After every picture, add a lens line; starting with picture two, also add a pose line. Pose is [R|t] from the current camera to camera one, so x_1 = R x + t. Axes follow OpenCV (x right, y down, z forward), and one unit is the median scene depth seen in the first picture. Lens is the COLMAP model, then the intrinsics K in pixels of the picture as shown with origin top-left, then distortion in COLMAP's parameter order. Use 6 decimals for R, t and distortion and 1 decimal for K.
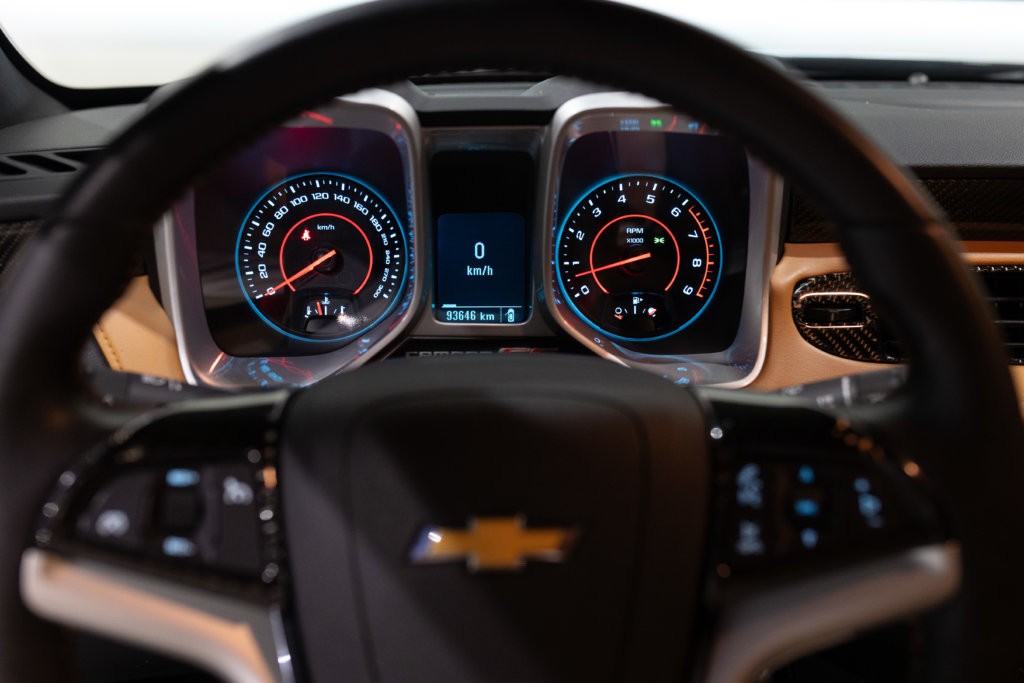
lens RADIAL K [[1033.7, 0, 517.7], [0, 1033.7, 339.2], [0, 0, 1]] dist [0.003497, 0.000000]
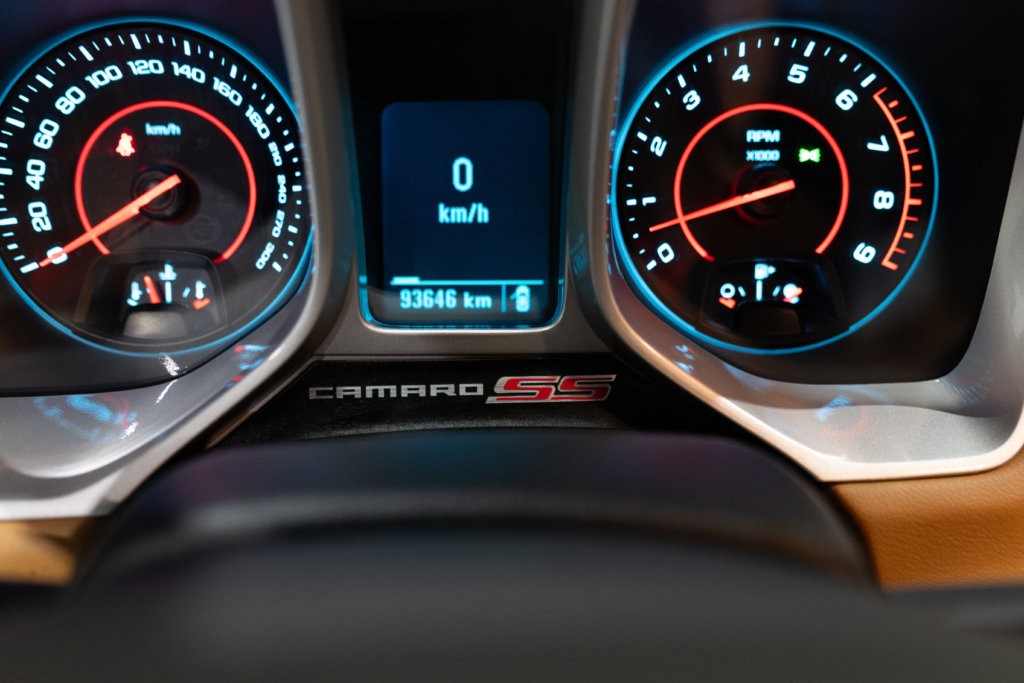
lens RADIAL K [[1033.7, 0, 520.0], [0, 1033.7, 336.9], [0, 0, 1]] dist [0.003497, 0.000000]
pose [[0.999845, 0.004636, -0.017007, 0.001187], [-0.002797, 0.994298, 0.106604, -0.061539], [0.017405, -0.106540, 0.994156, 0.484960]]
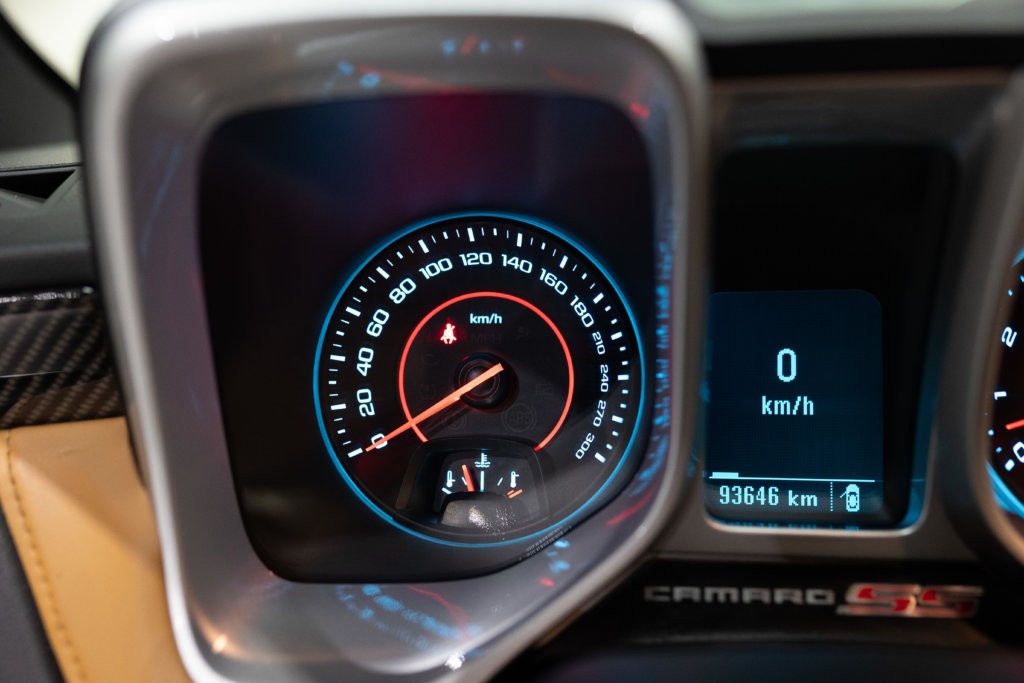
lens RADIAL K [[1033.7, 0, 510.0], [0, 1033.7, 339.7], [0, 0, 1]] dist [0.003497, 0.000000]
pose [[0.983460, 0.005589, -0.181041, -0.080044], [-0.020147, 0.996697, -0.078672, -0.057529], [0.180004, 0.081018, 0.980324, 0.496959]]
